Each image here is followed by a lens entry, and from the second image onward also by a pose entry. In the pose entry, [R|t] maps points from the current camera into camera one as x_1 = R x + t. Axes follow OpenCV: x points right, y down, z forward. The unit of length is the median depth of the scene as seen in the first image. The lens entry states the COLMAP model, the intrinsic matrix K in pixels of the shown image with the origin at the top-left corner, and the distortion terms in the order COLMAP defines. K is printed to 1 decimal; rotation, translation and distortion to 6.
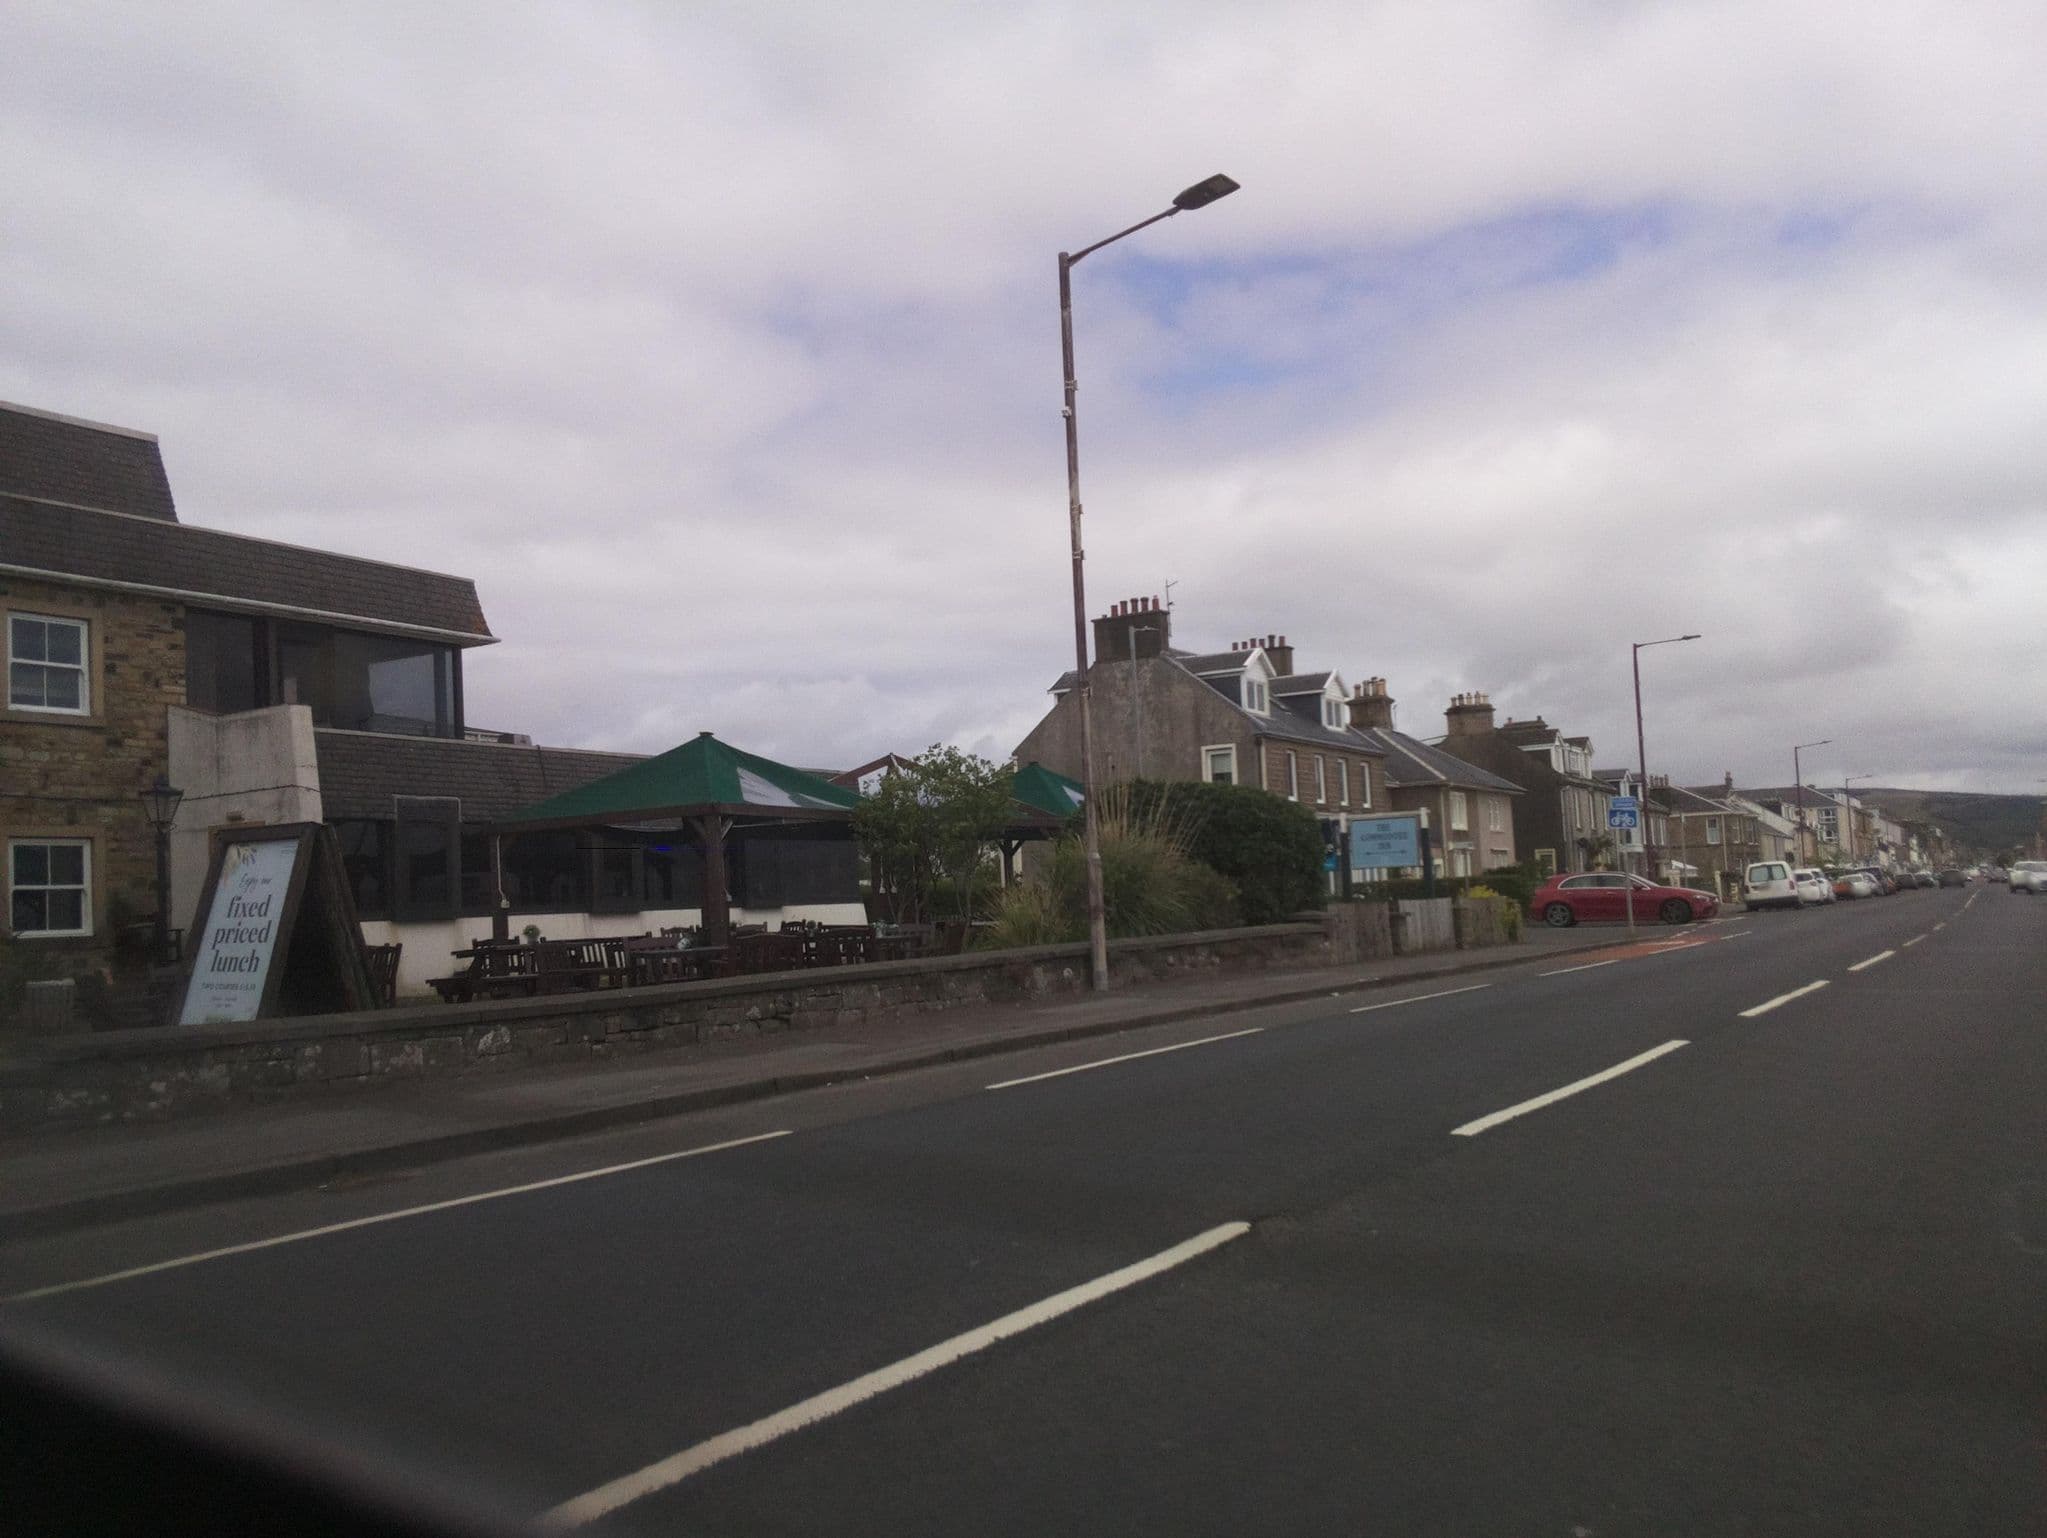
lens RADIAL K [[1719.6, 0, 997.9], [0, 1719.6, 762.2], [0, 0, 1]] dist [0.172961, -0.288684]
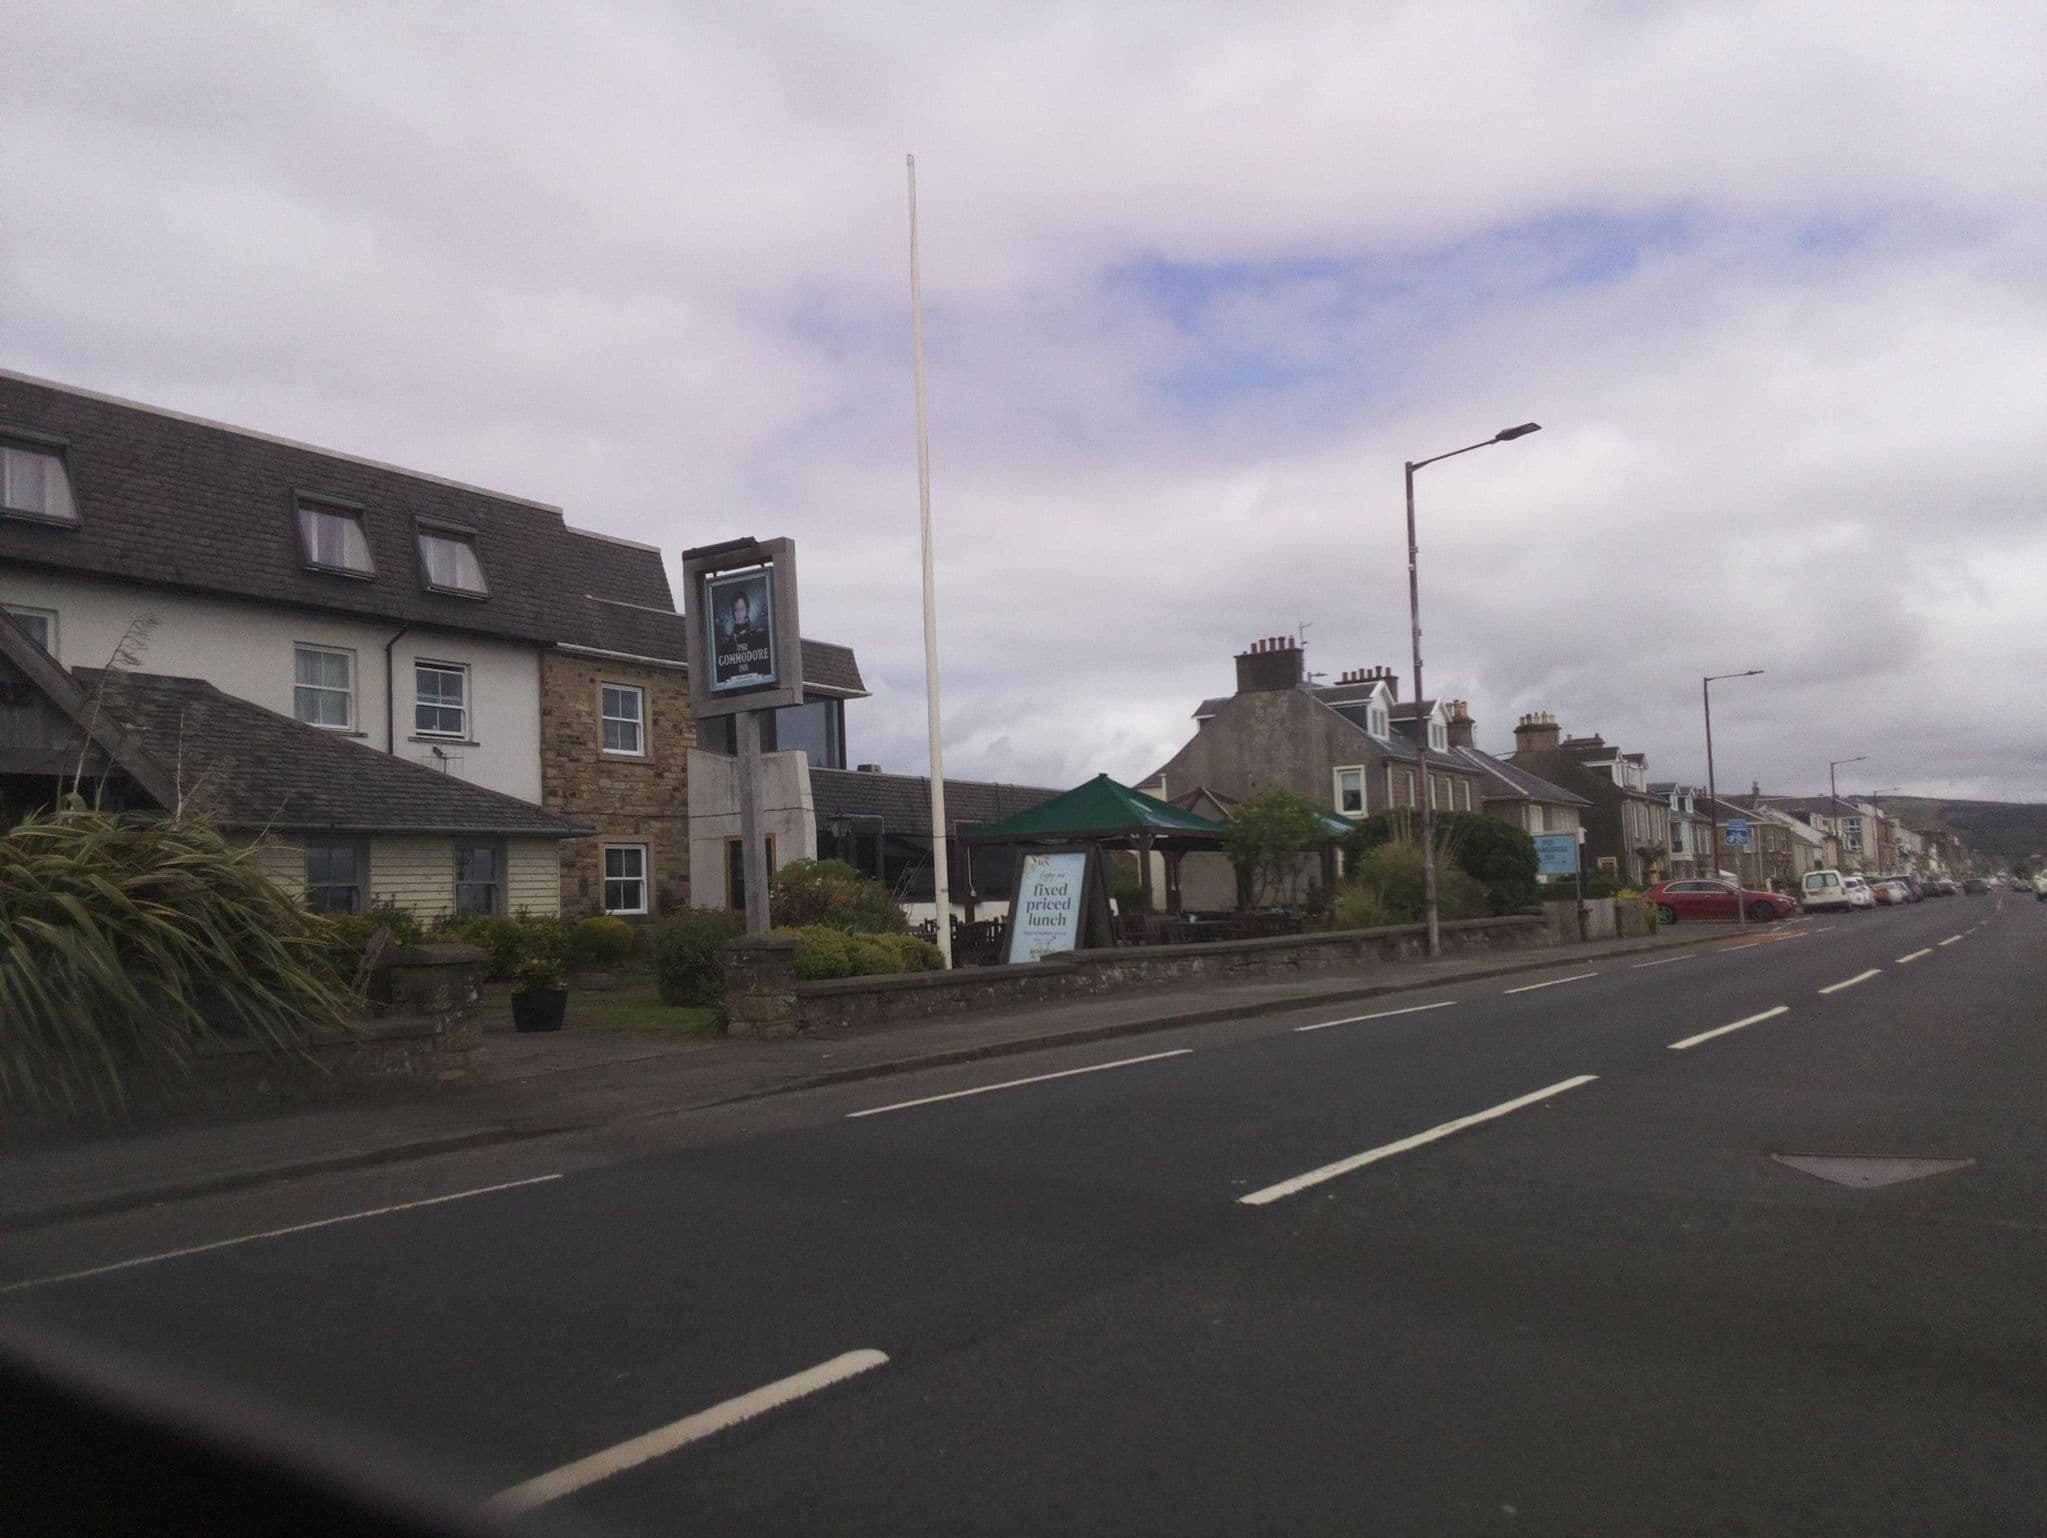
lens RADIAL K [[1739.2, 0, 981.6], [0, 1739.2, 759.5], [0, 0, 1]] dist [0.185295, -0.329563]
pose [[0.999930, 0.007635, -0.009082, -0.094115], [-0.007645, 0.999970, -0.001127, -0.009674], [0.009073, 0.001196, 0.999958, -0.155064]]
